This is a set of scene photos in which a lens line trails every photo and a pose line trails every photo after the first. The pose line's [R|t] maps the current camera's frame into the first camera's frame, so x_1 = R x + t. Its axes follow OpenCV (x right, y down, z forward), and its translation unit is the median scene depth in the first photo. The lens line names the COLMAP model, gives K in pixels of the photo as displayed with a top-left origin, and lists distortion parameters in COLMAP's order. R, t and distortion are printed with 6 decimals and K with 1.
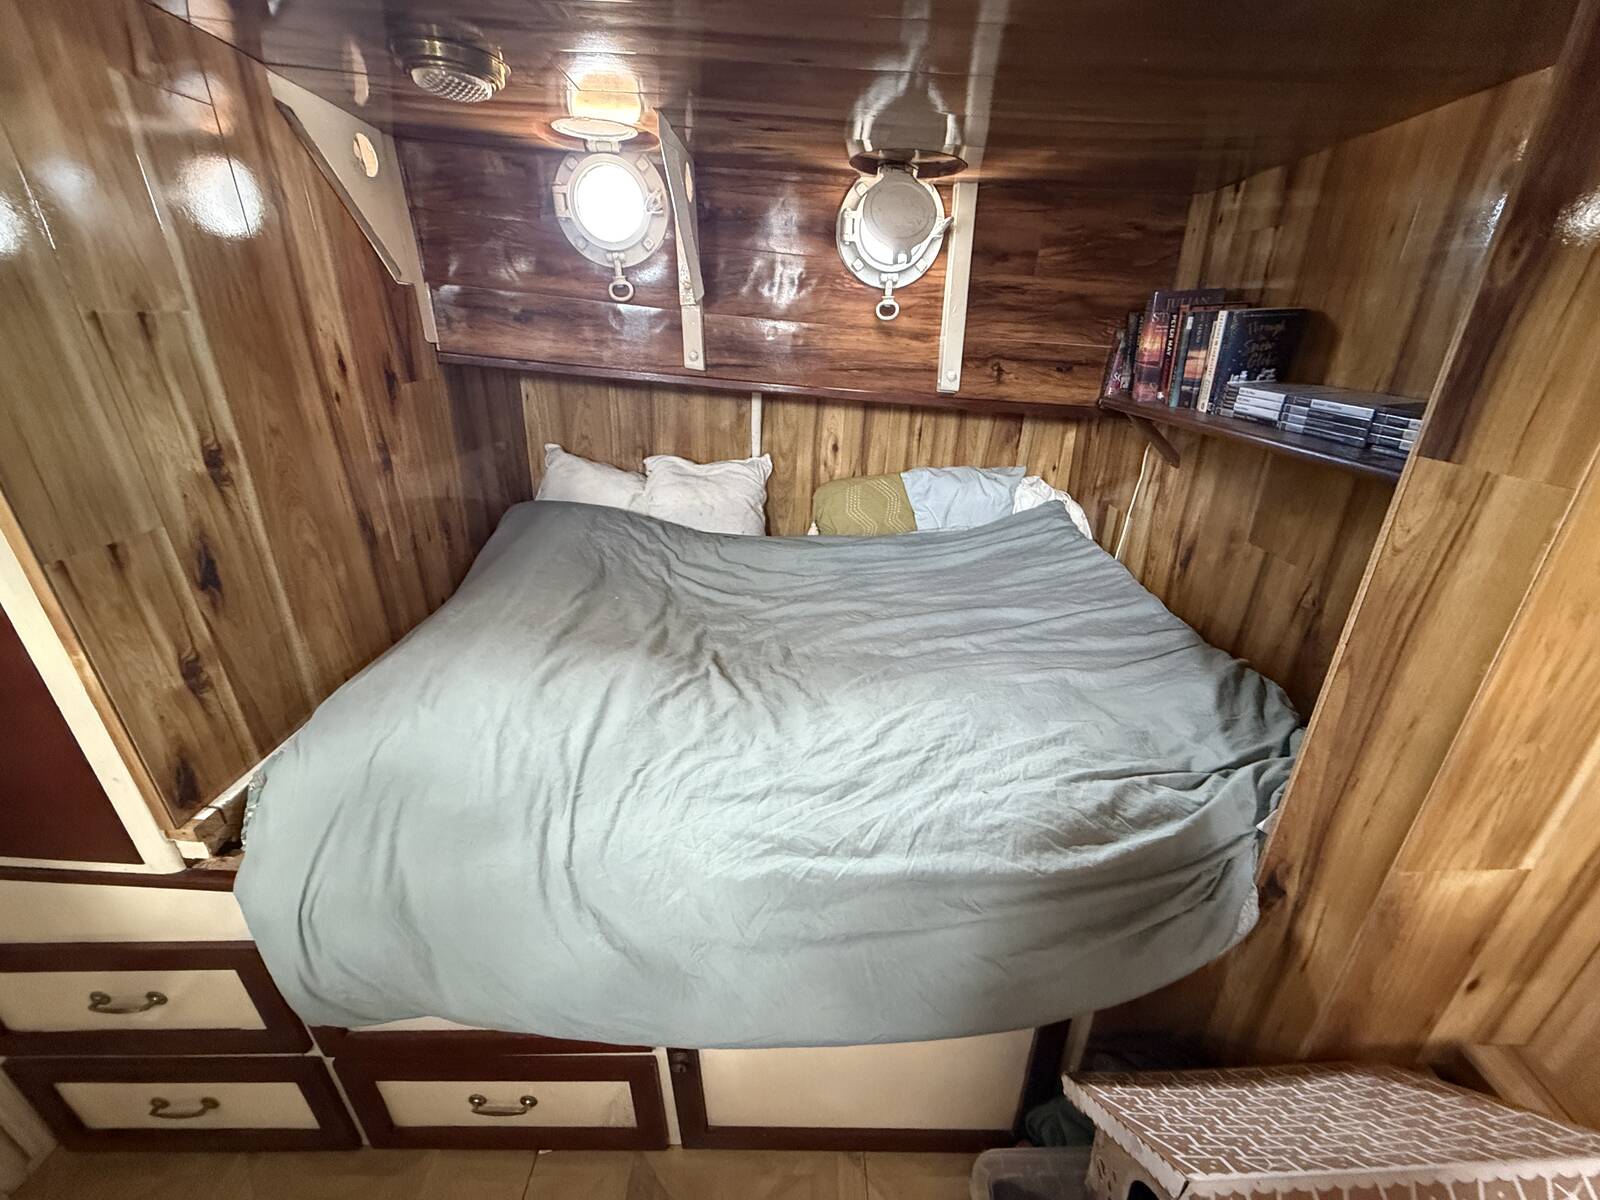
lens RADIAL K [[634.6, 0, 792.5], [0, 634.6, 601.3], [0, 0, 1]] dist [0.000333, 0.000202]
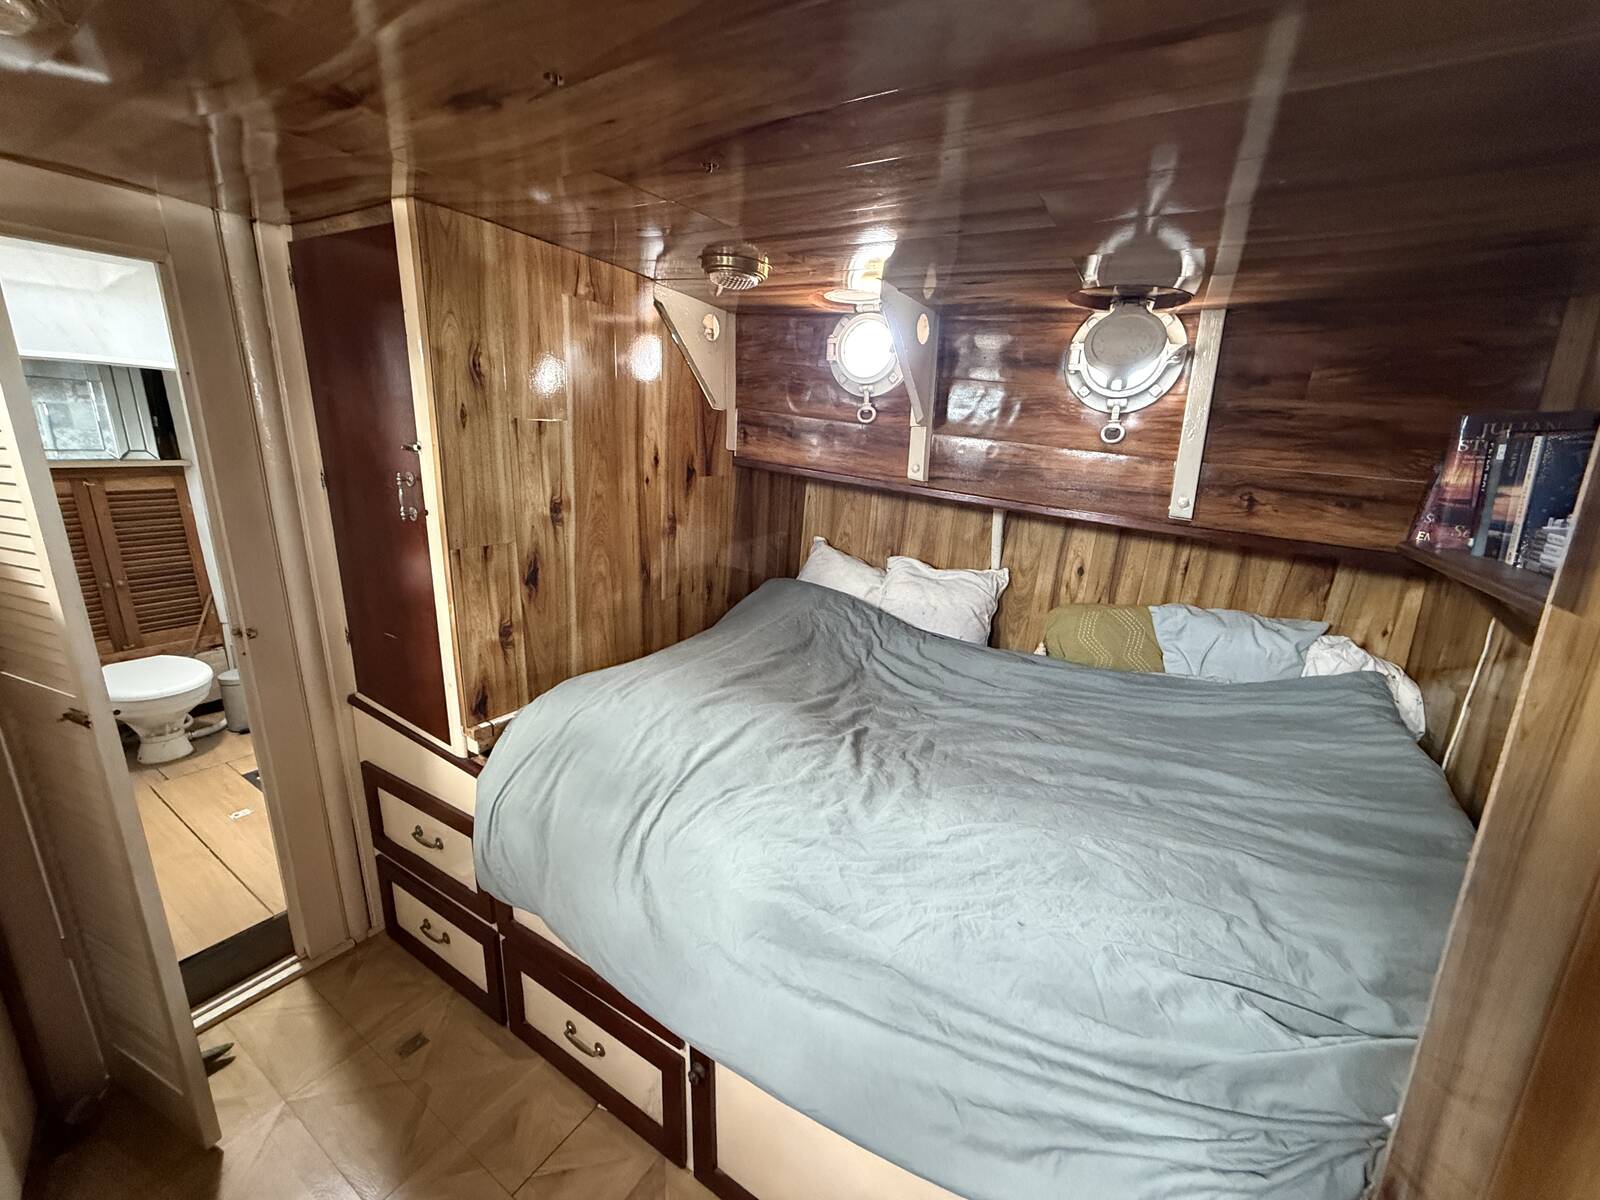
lens RADIAL K [[634.6, 0, 792.5], [0, 634.6, 601.3], [0, 0, 1]] dist [0.000333, 0.000202]
pose [[0.847632, 0.150656, -0.508747, 0.270084], [-0.241846, 0.963146, -0.117726, 0.028201], [0.472261, 0.222826, 0.852829, -0.016727]]
